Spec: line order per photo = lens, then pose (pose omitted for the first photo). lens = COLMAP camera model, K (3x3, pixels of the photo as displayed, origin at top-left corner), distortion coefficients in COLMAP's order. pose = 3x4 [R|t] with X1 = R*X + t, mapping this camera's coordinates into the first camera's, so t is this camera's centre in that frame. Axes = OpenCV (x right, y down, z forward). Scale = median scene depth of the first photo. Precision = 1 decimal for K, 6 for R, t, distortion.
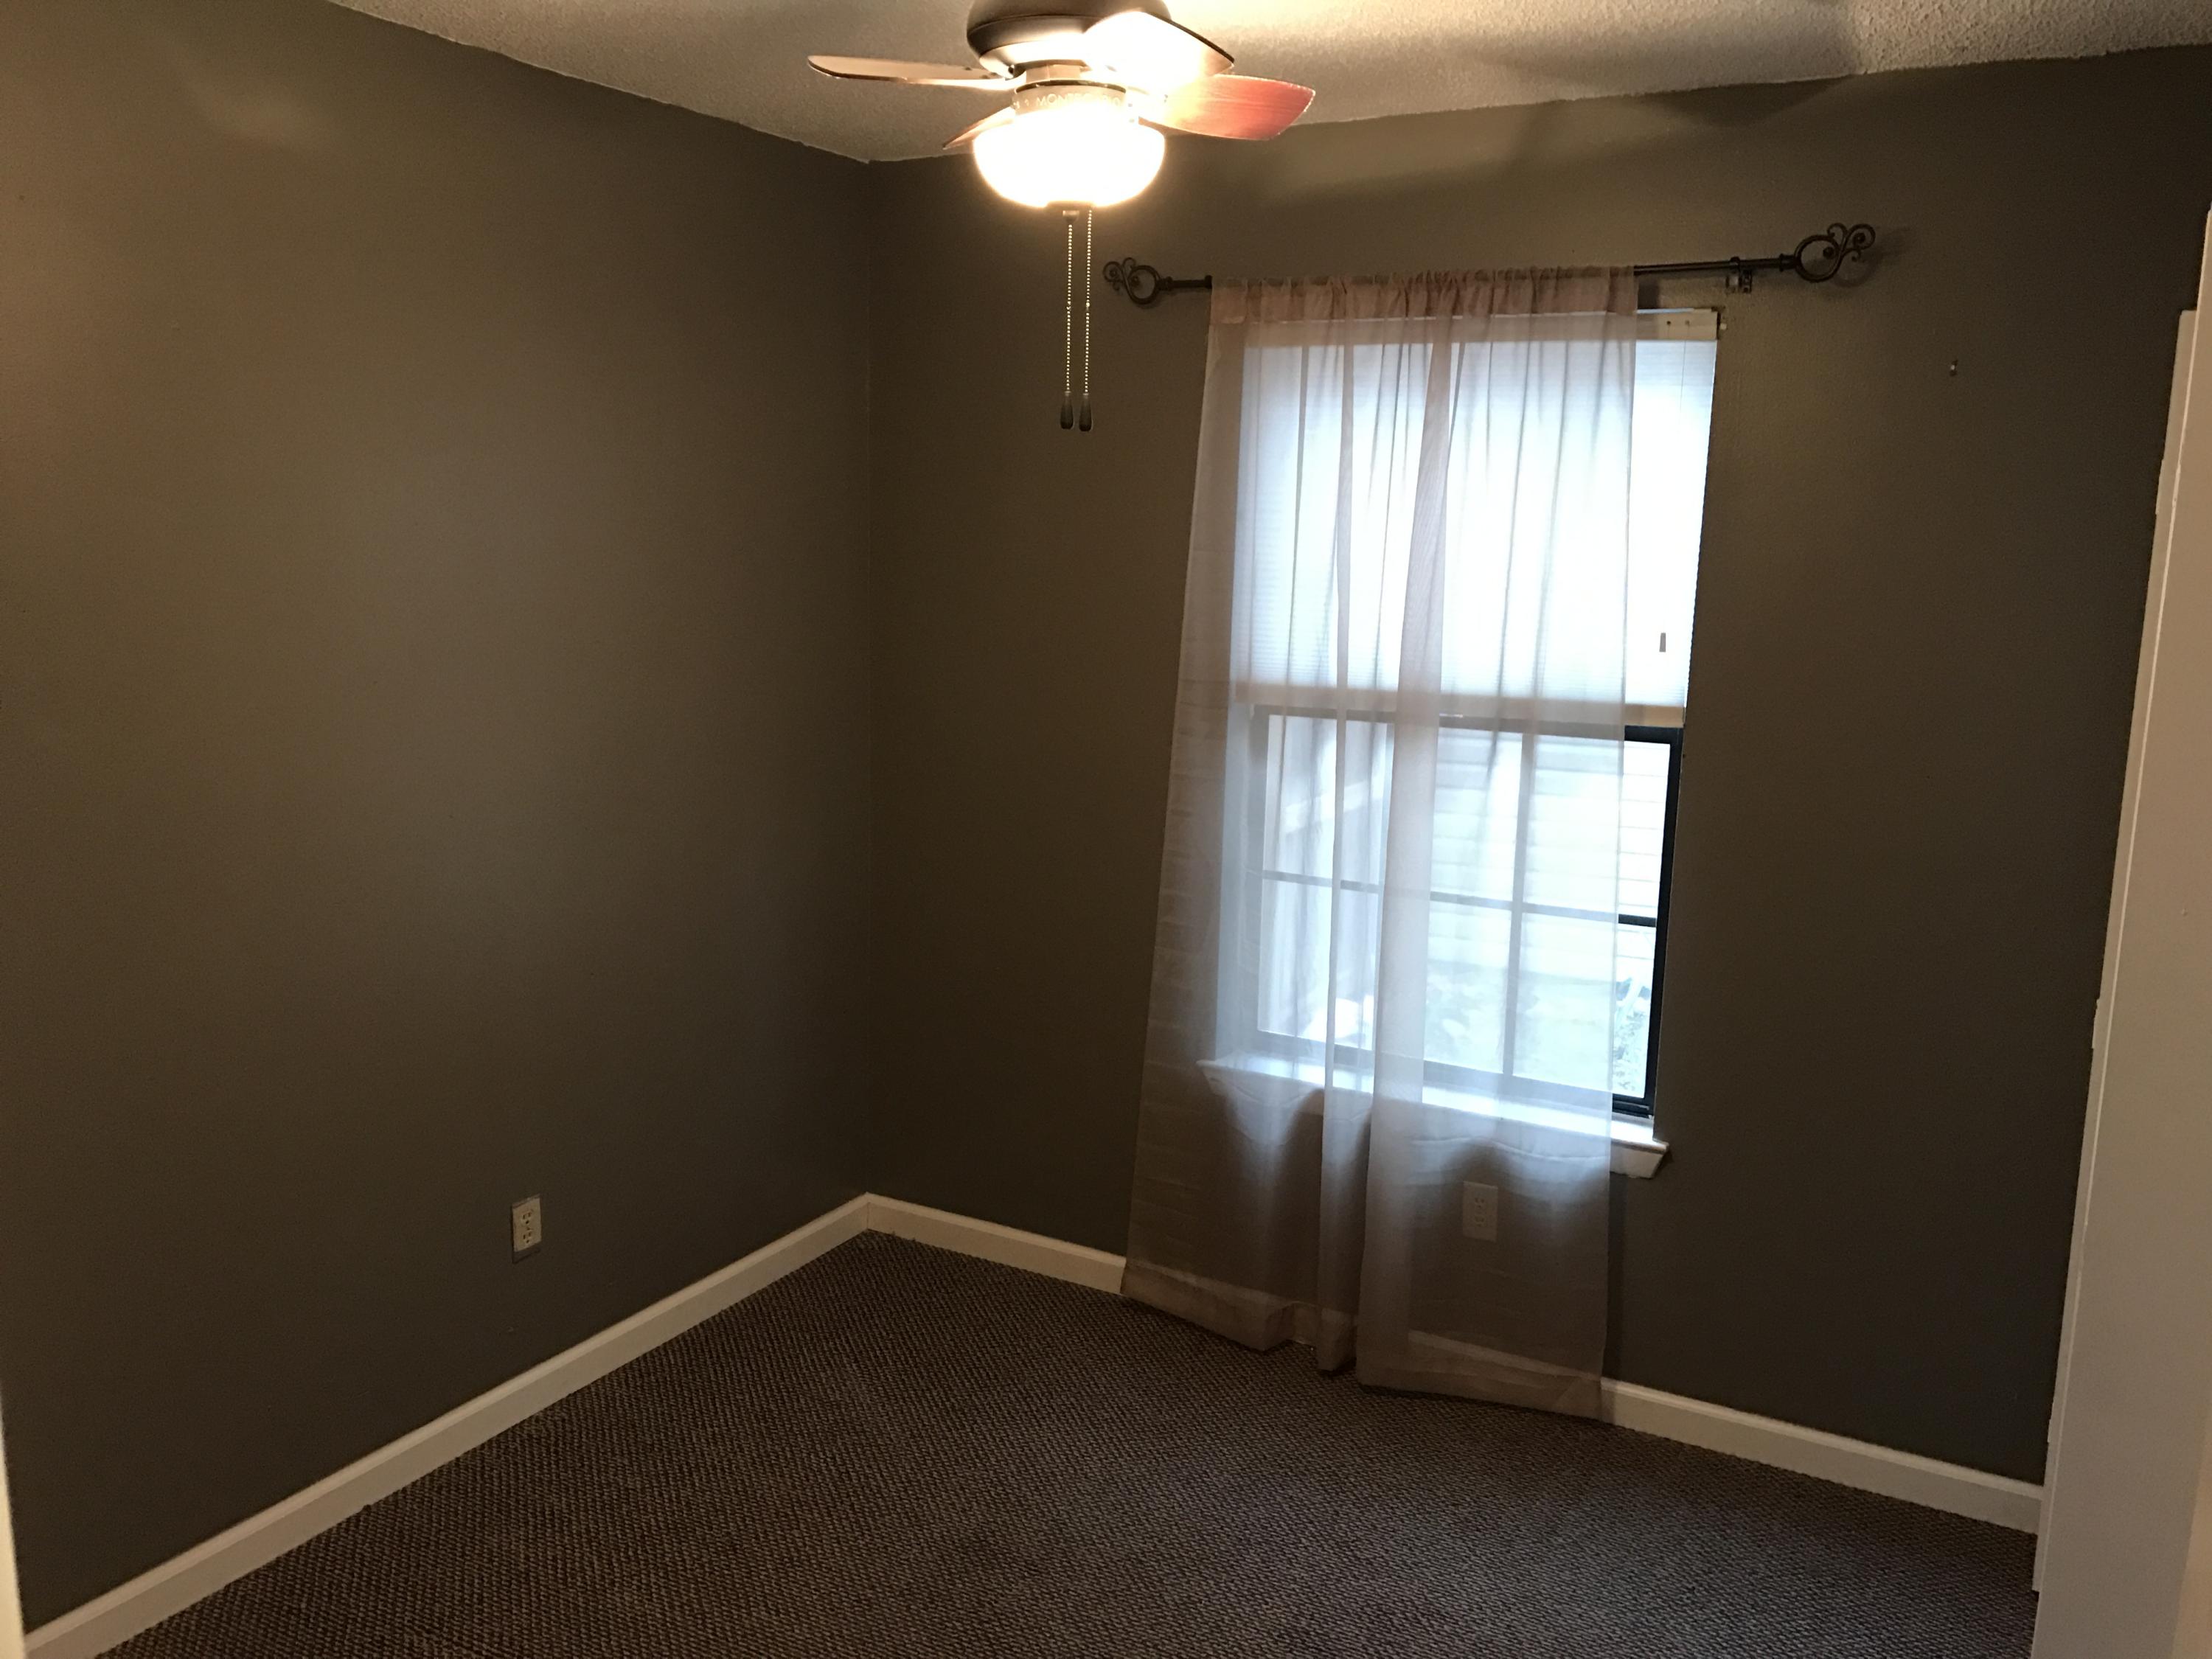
lens RADIAL K [[1811.2, 0, 1113.3], [0, 1811.2, 828.5], [0, 0, 1]] dist [-0.006861, -0.018975]
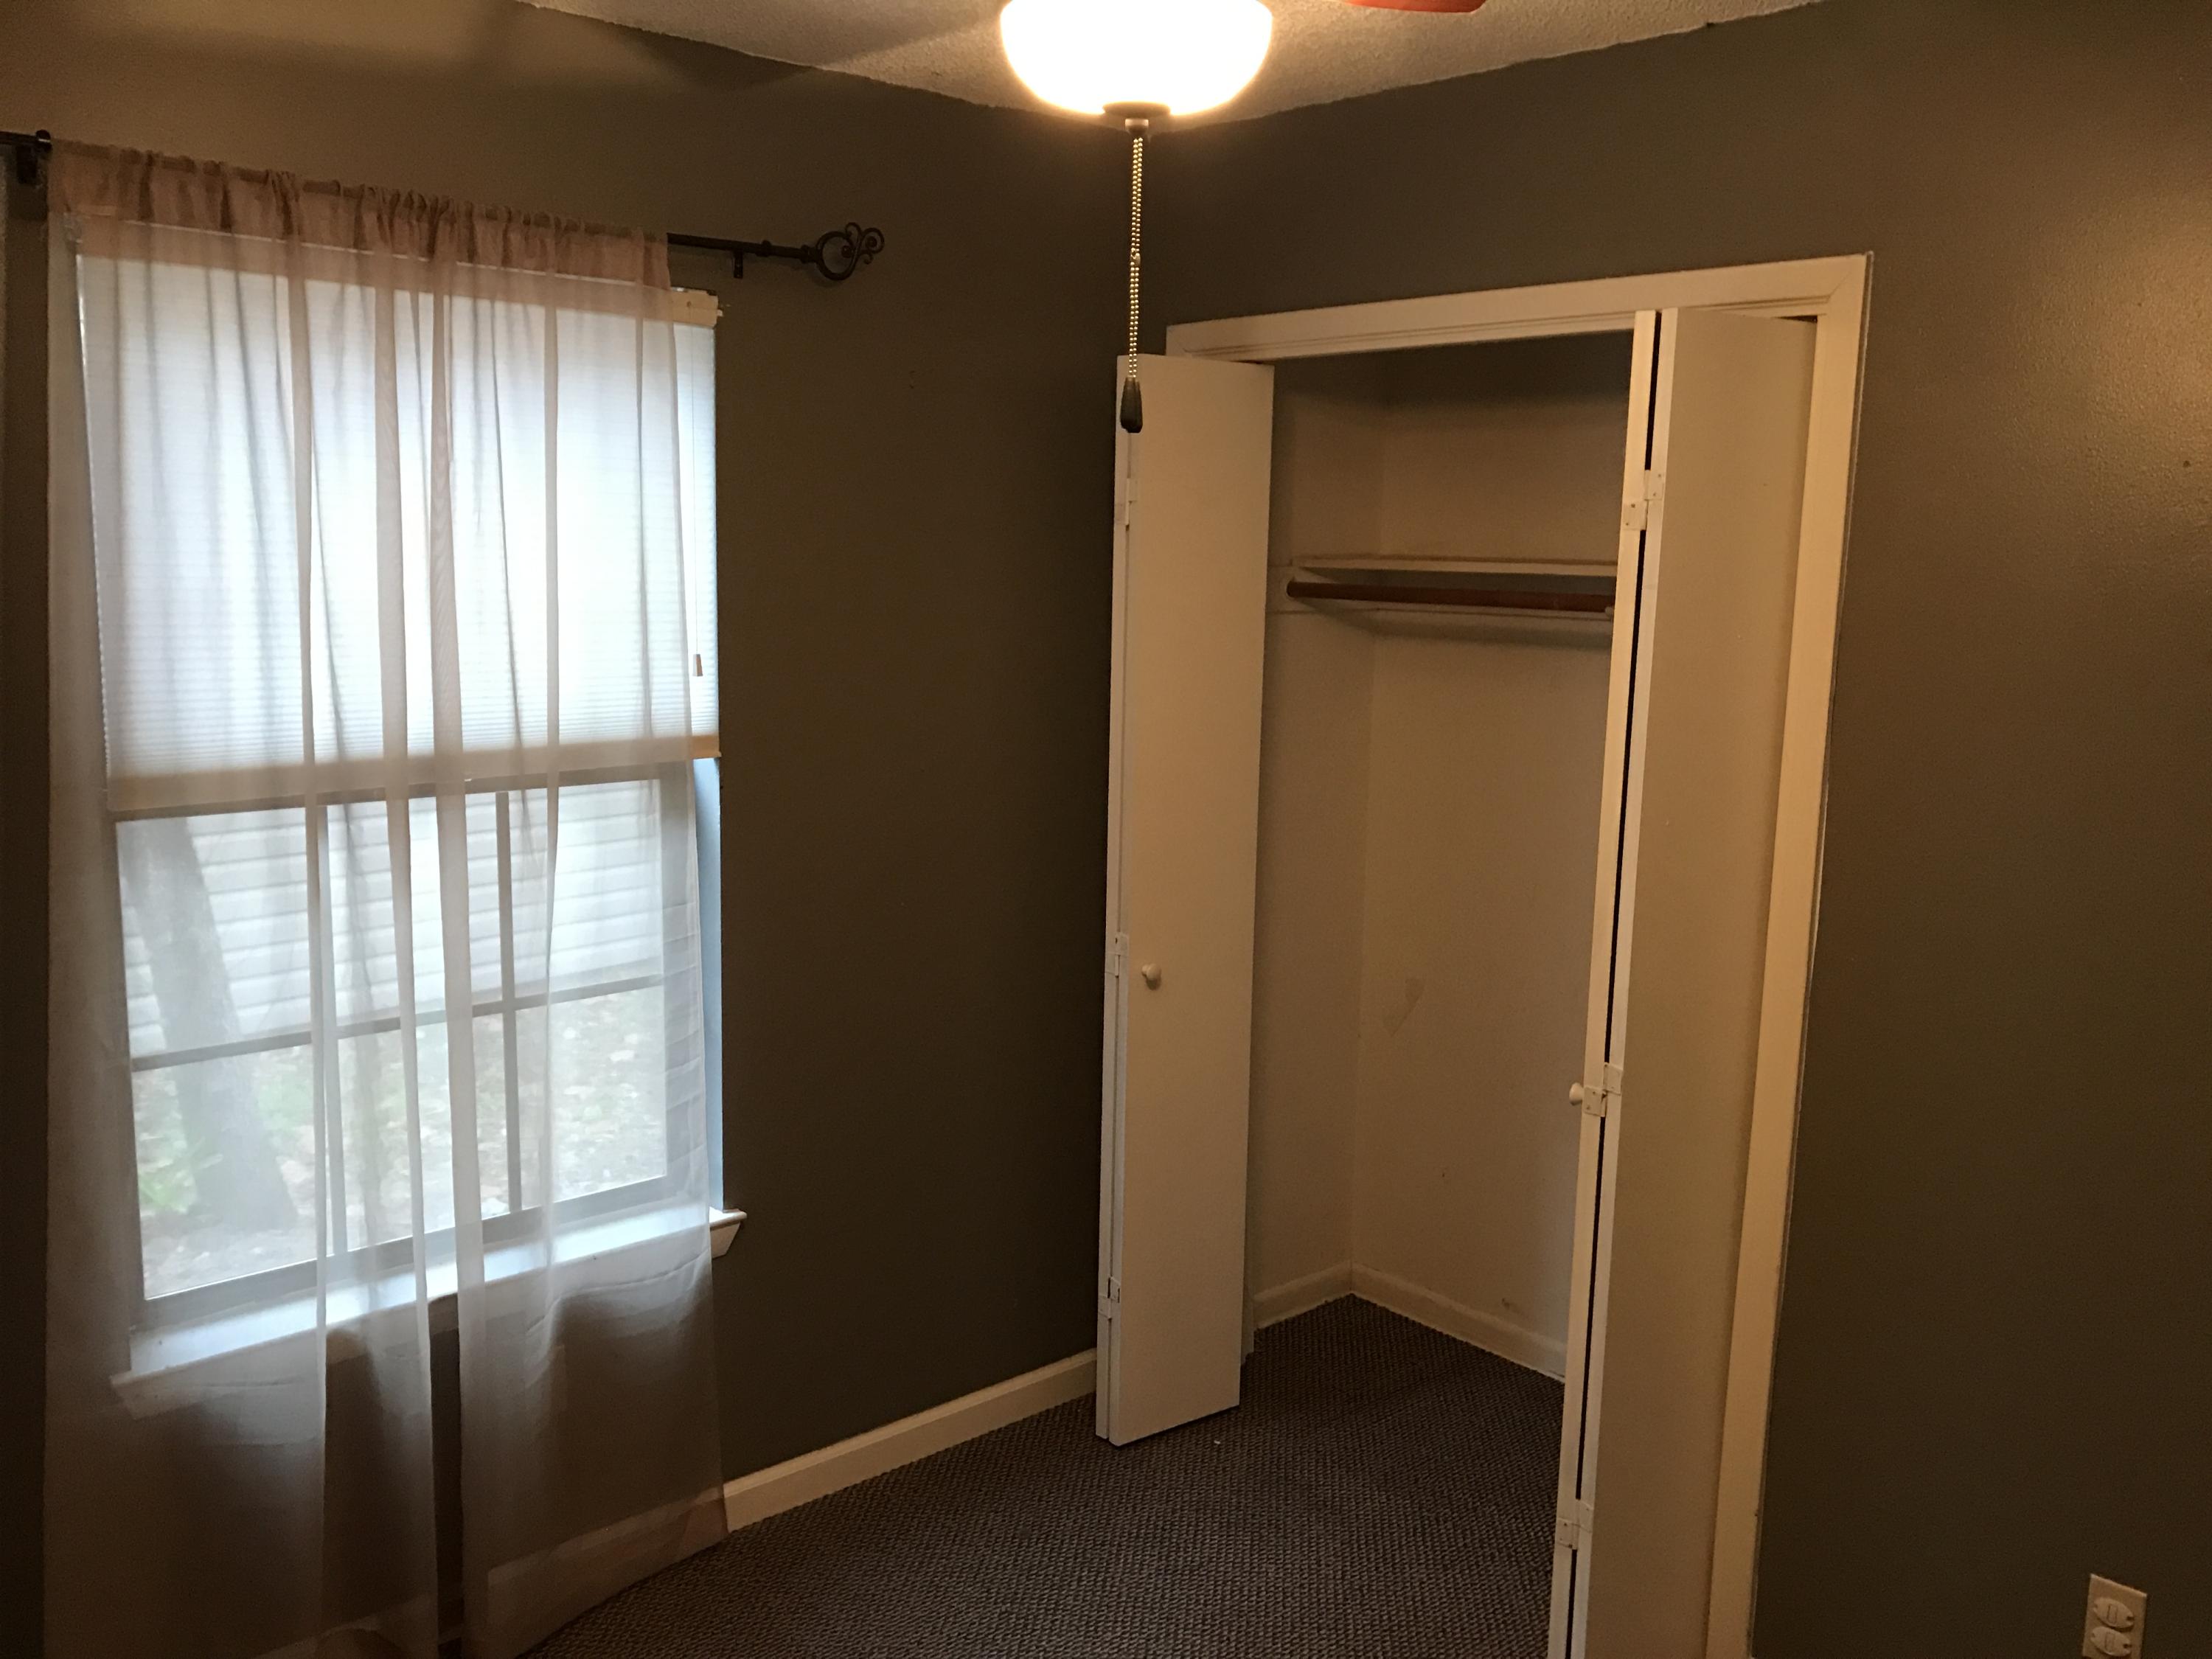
lens RADIAL K [[1811.2, 0, 1110.7], [0, 1811.2, 842.8], [0, 0, 1]] dist [-0.006861, -0.018975]
pose [[0.341224, -0.170167, 0.924451, -0.446428], [0.148294, 0.980907, 0.125822, -0.094770], [-0.928211, 0.094157, 0.359944, 0.479726]]
